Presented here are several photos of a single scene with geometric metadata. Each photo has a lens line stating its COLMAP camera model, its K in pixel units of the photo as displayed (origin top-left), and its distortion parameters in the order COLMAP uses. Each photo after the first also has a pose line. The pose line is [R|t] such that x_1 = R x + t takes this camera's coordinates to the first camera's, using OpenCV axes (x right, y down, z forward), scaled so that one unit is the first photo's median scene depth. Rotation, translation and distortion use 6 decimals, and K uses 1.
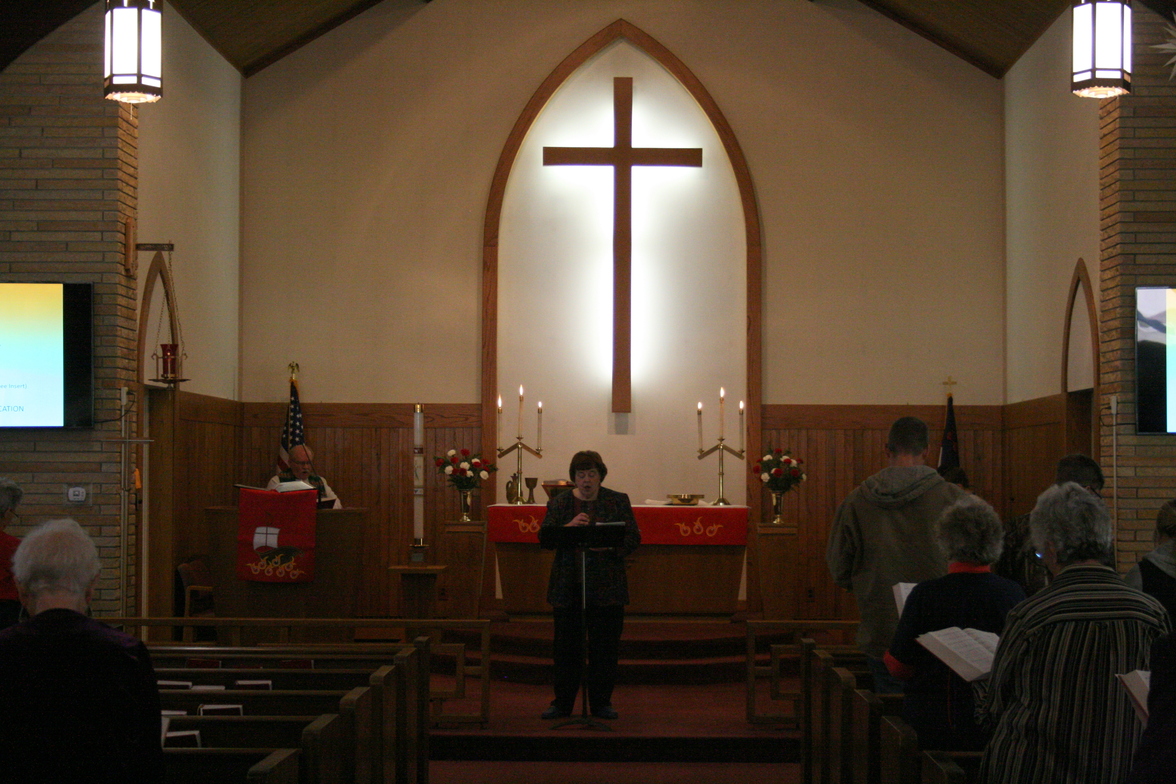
lens RADIAL K [[2151.5, 0, 588.5], [0, 2151.5, 393.6], [0, 0, 1]] dist [0.029049, 0.000000]
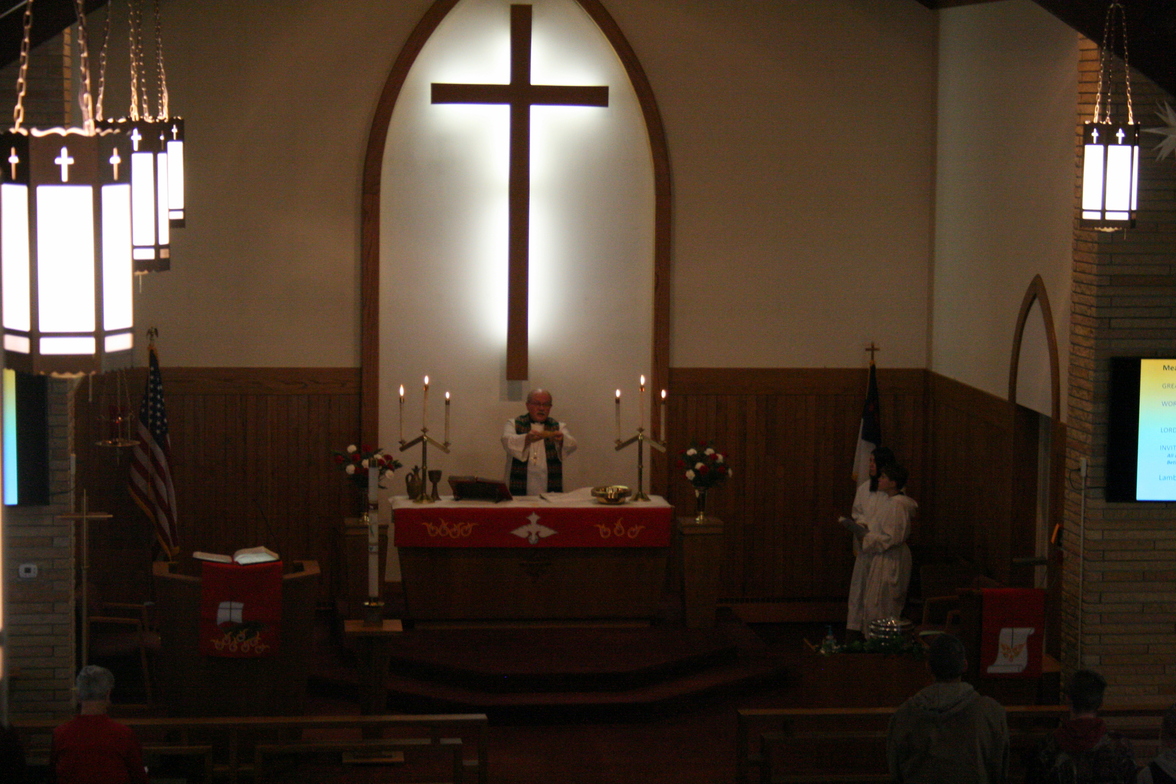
lens RADIAL K [[2970.5, 0, 597.9], [0, 2970.5, 391.5], [0, 0, 1]] dist [0.085249, 0.000000]
pose [[0.989429, -0.006194, 0.144884, -0.144096], [-0.014602, 0.989754, 0.142036, -0.179195], [-0.144279, -0.142650, 0.979201, -0.253015]]
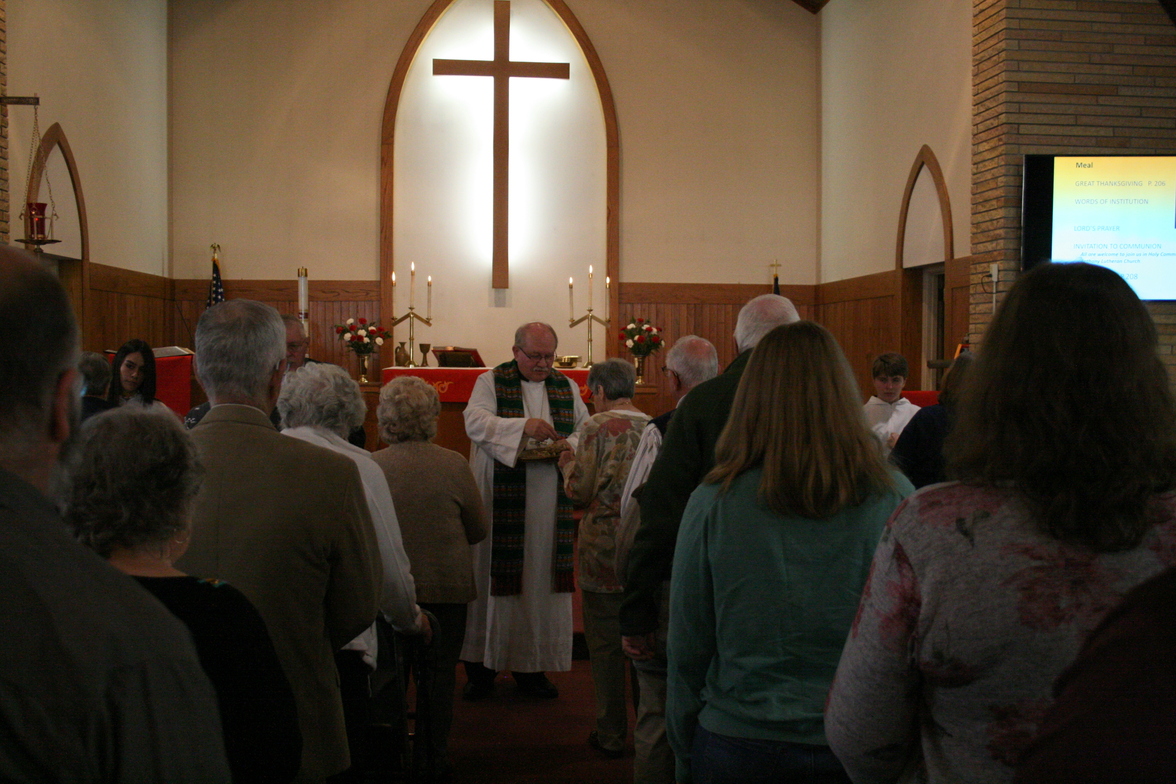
lens RADIAL K [[1199.3, 0, 600.4], [0, 1199.3, 412.9], [0, 0, 1]] dist [-0.090879, 0.000000]
pose [[0.993895, -0.004543, 0.110241, -0.003066], [-0.005899, 0.995535, 0.094207, 0.015755], [-0.110177, -0.094282, 0.989430, 0.370578]]
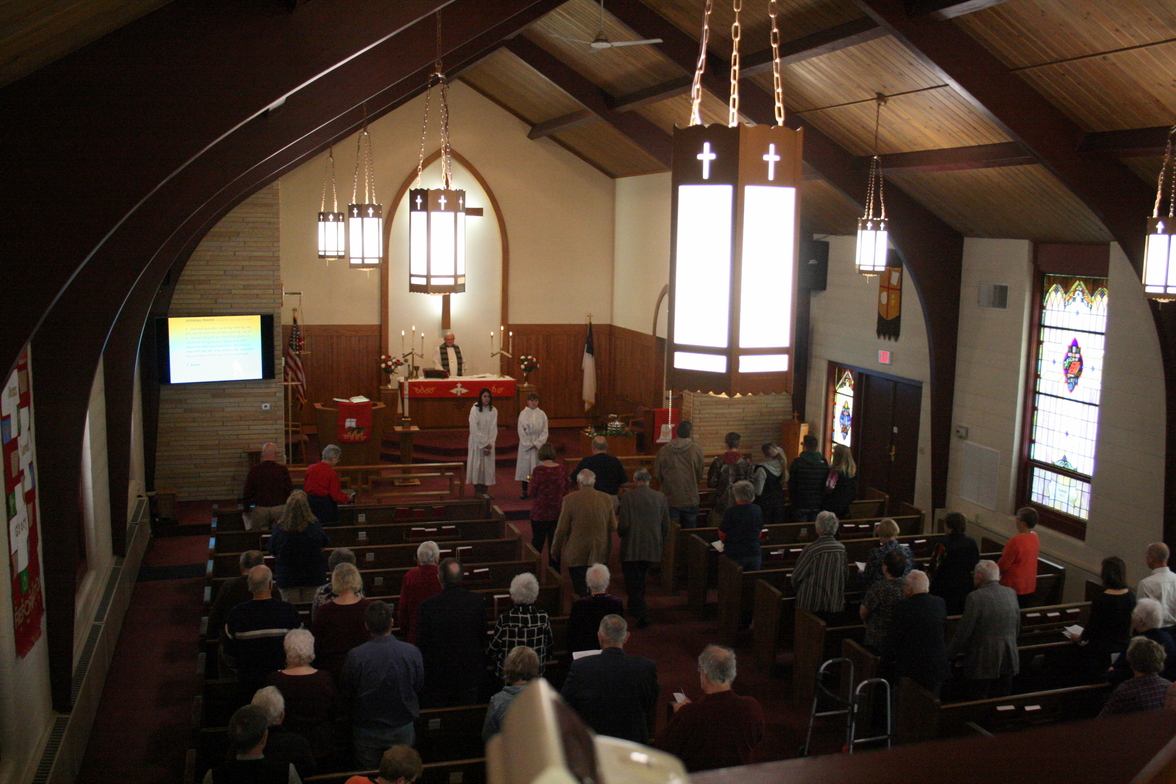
lens RADIAL K [[1199.3, 0, 585.0], [0, 1199.3, 395.5], [0, 0, 1]] dist [-0.090879, 0.000000]
pose [[0.954041, -0.026086, 0.298537, -0.234367], [-0.028651, 0.983701, 0.177514, -0.158059], [-0.298302, -0.177909, 0.937744, -0.216680]]
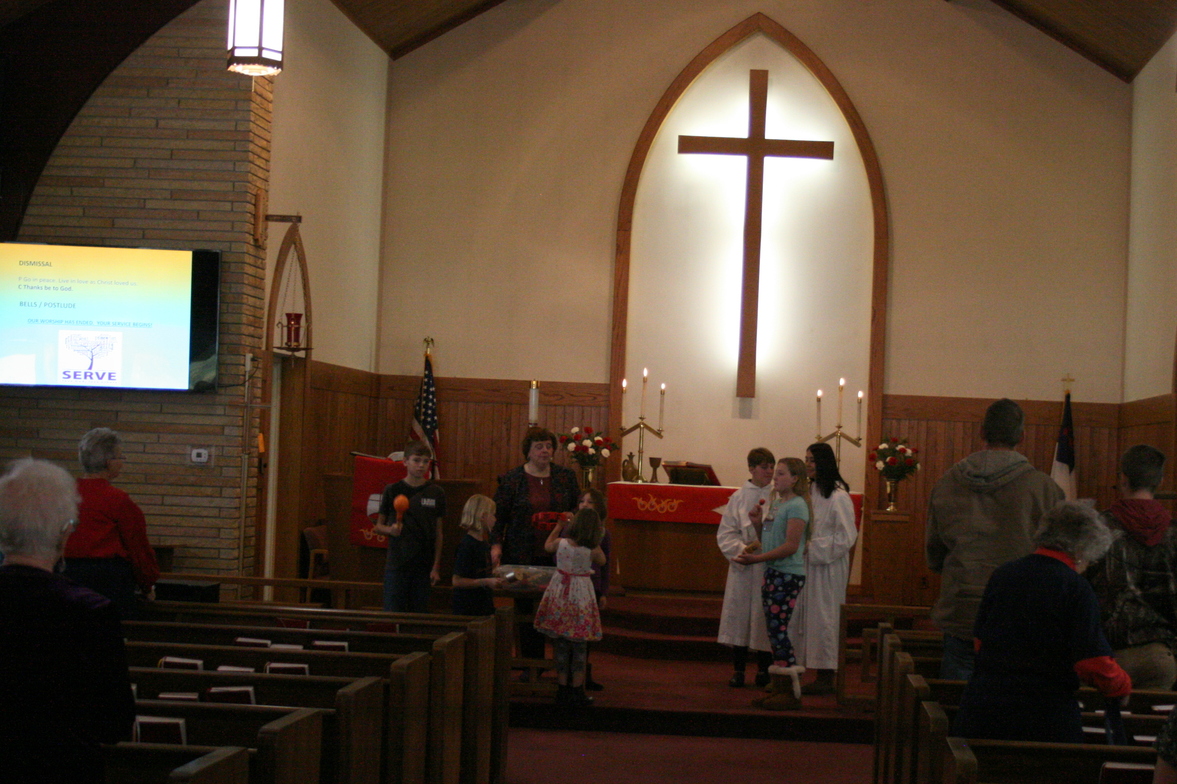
lens RADIAL K [[2070.1, 0, 680.4], [0, 2070.1, 413.7], [0, 0, 1]] dist [-0.024772, 0.000000]
pose [[0.998646, 0.036347, -0.037225, 0.023110], [-0.035768, 0.999231, 0.016092, 0.001989], [0.037782, -0.014739, 0.999177, 0.016098]]
